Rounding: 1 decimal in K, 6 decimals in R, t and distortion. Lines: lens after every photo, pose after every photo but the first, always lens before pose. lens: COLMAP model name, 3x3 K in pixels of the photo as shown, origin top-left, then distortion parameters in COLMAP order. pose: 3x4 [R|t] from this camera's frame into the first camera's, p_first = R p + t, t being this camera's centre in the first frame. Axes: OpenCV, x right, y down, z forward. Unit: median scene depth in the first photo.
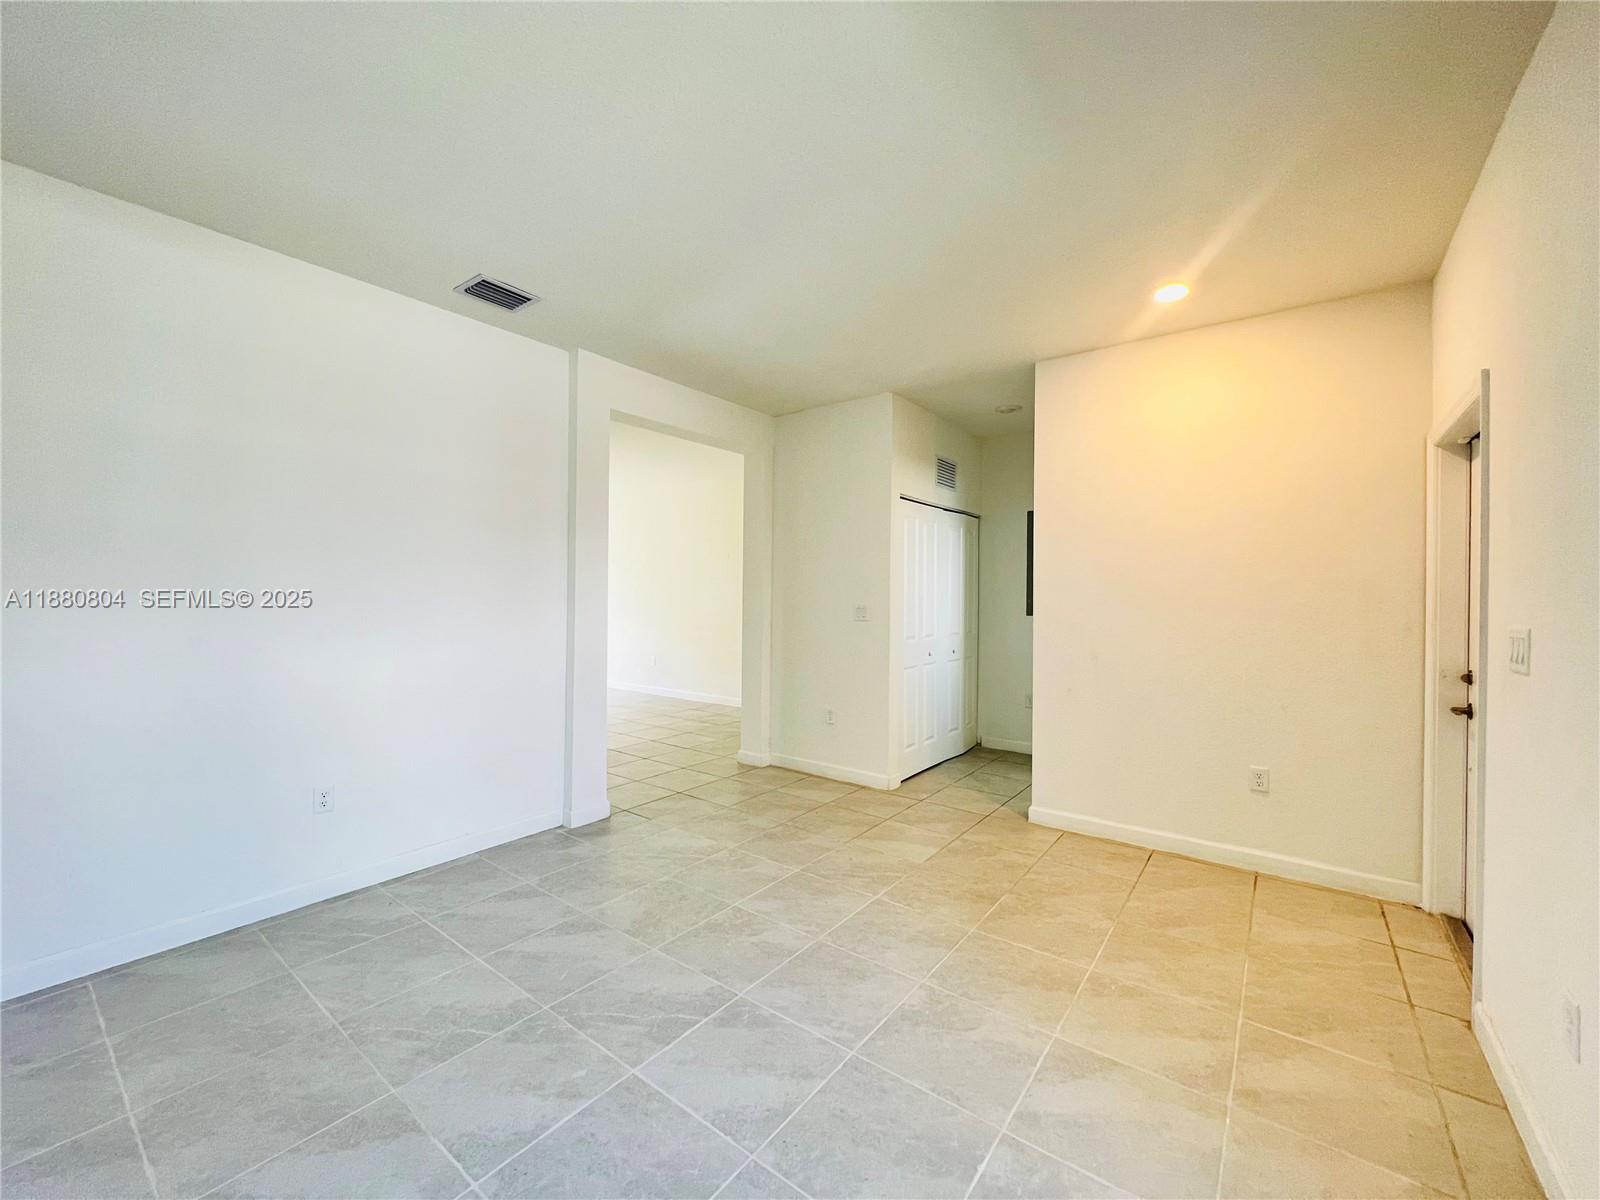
lens RADIAL K [[641.6, 0, 796.4], [0, 641.6, 594.3], [0, 0, 1]] dist [-0.002157, 0.000118]
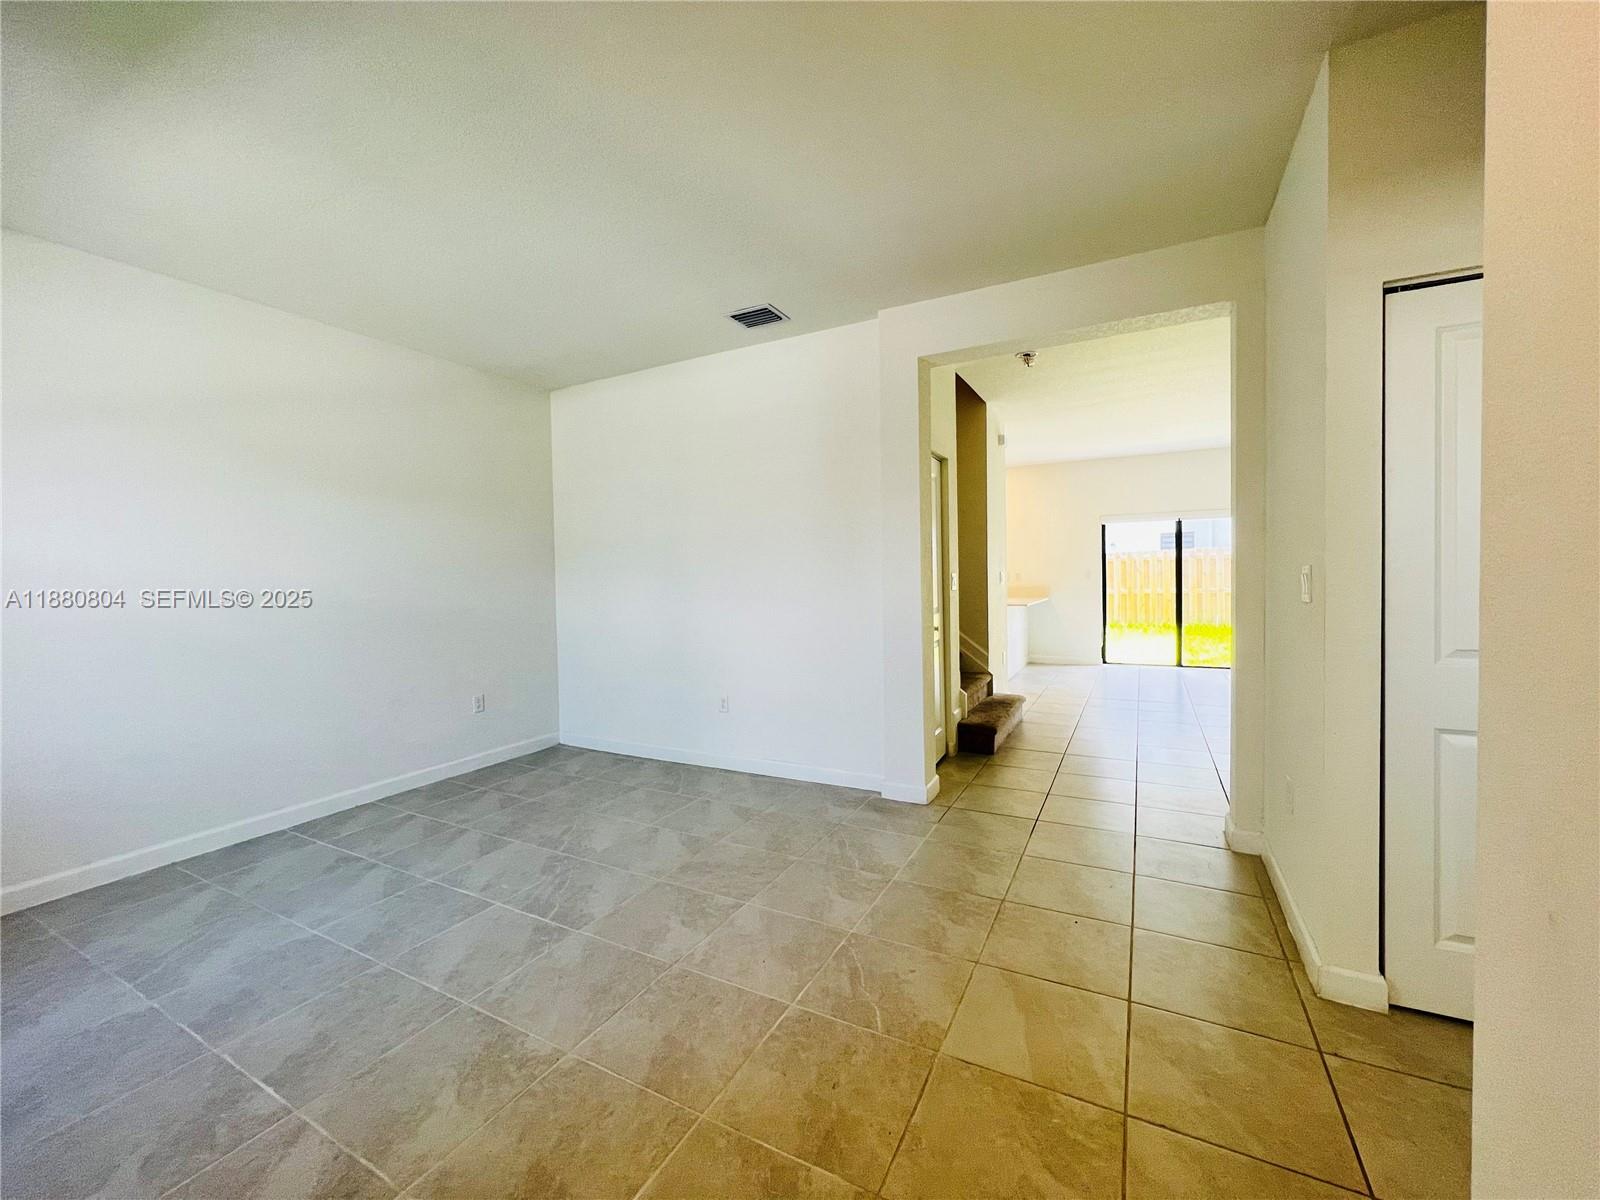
lens RADIAL K [[644.0, 0, 795.8], [0, 644.0, 594.3], [0, 0, 1]] dist [-0.001852, 0.000568]
pose [[0.161898, 0.018173, -0.986640, 0.876738], [0.021999, 0.999515, 0.022020, 0.031441], [0.986562, -0.025270, 0.161420, 1.013533]]
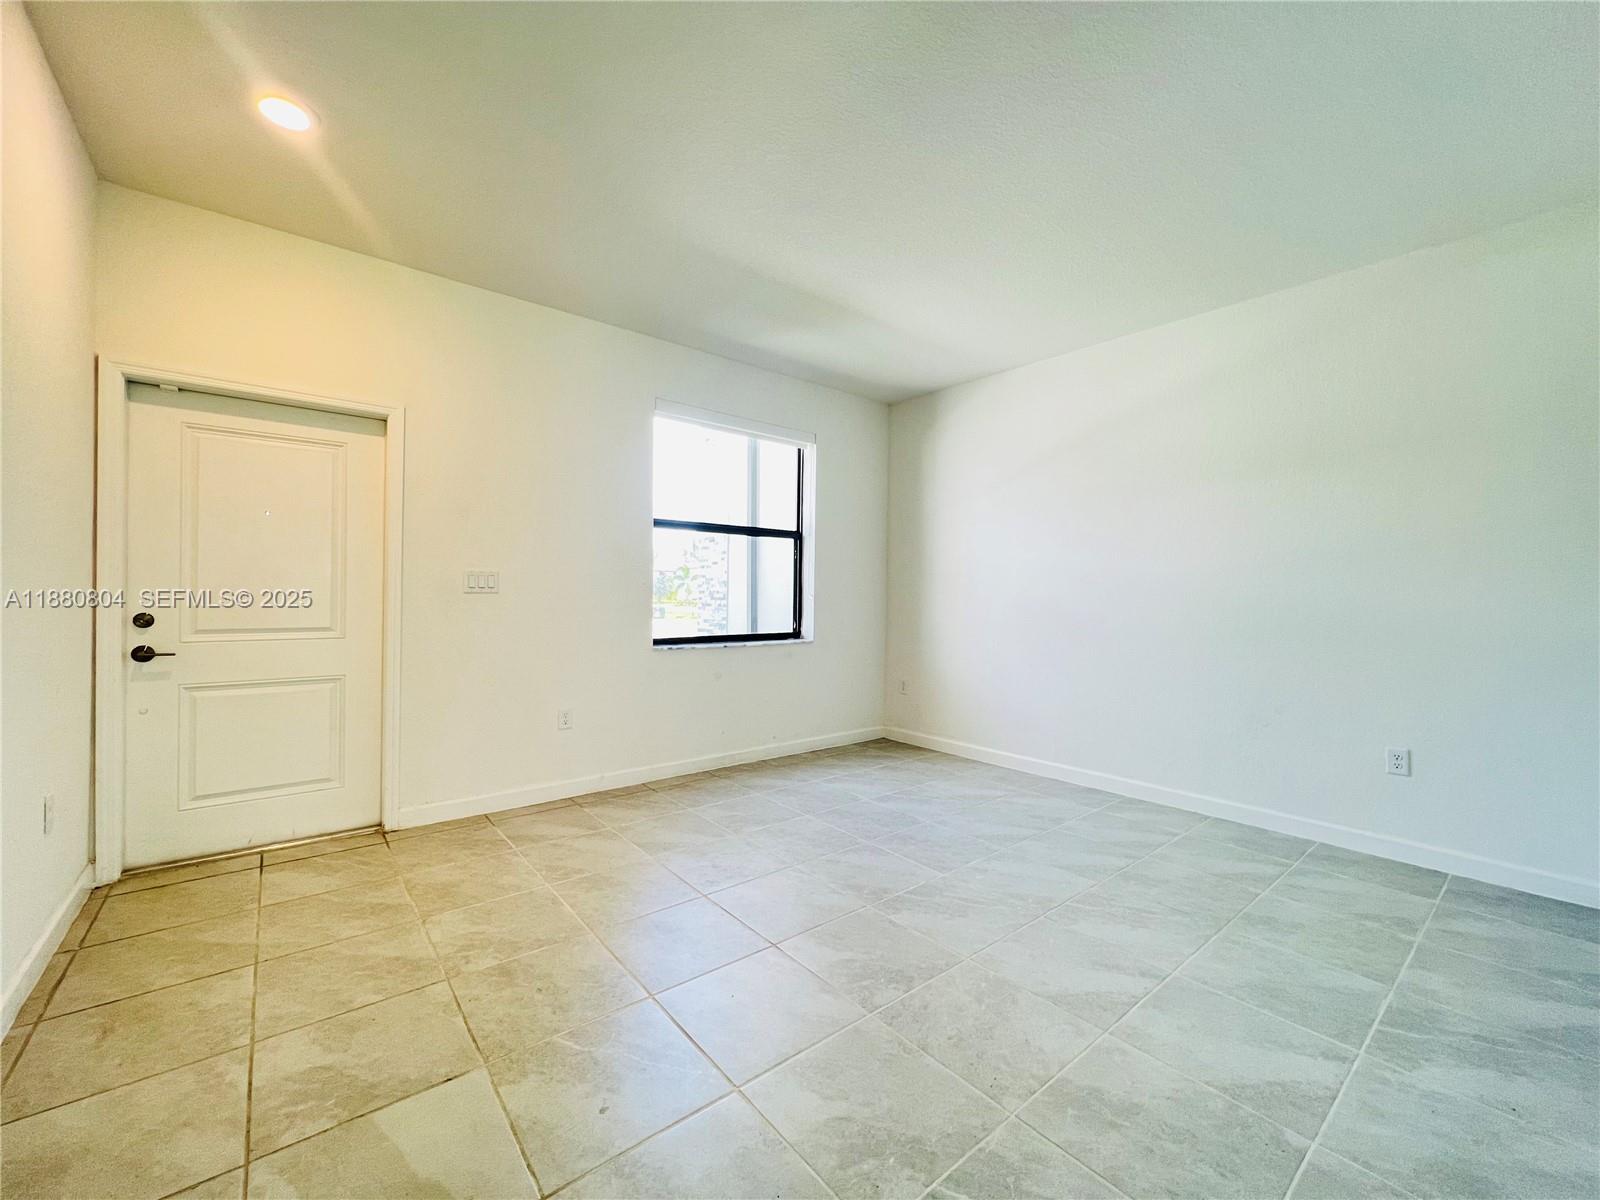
lens RADIAL K [[644.0, 0, 795.8], [0, 644.0, 594.3], [0, 0, 1]] dist [-0.001852, 0.000568]
pose [[-0.972482, -0.019339, 0.232173, -0.179920], [-0.019849, 0.999803, 0.000141, 0.070237], [-0.232130, -0.004471, -0.972675, 1.791562]]
